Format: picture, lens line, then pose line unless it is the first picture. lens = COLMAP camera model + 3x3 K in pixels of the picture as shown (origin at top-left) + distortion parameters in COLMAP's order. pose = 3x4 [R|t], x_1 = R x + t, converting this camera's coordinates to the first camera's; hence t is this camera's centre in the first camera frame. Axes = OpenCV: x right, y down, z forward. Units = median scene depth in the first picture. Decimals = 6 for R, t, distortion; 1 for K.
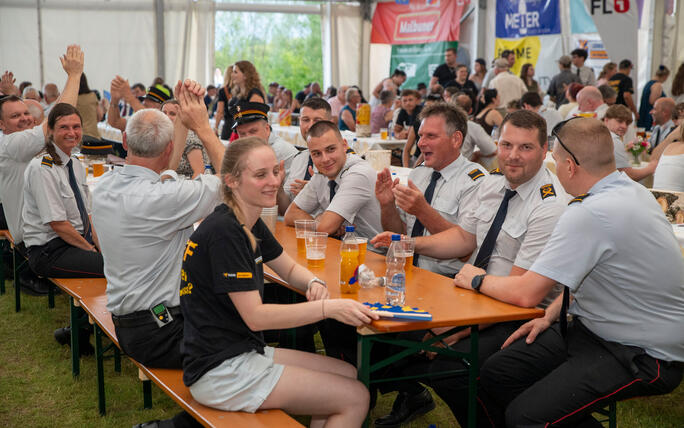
lens RADIAL K [[1149.7, 0, 343.0], [0, 1149.7, 209.7], [0, 0, 1]] dist [0.294580, 0.000000]
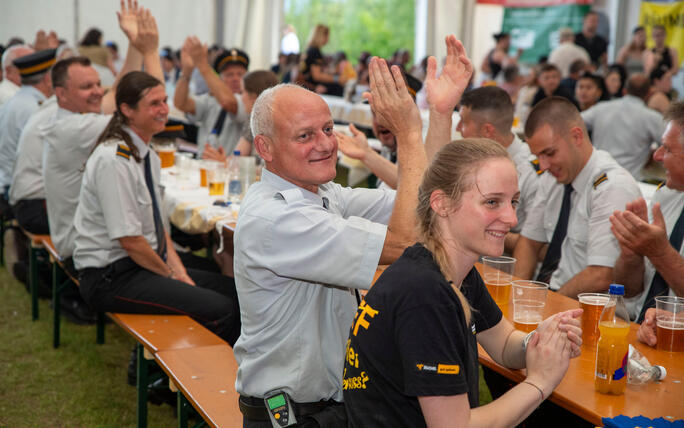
lens RADIAL K [[1371.4, 0, 341.0], [0, 1371.4, 218.1], [0, 0, 1]] dist [0.495255, 0.000000]
pose [[0.997497, 0.045492, -0.054124, -0.064105], [-0.044901, 0.998918, 0.012101, -0.016415], [0.054616, -0.009641, 0.998461, 0.153795]]
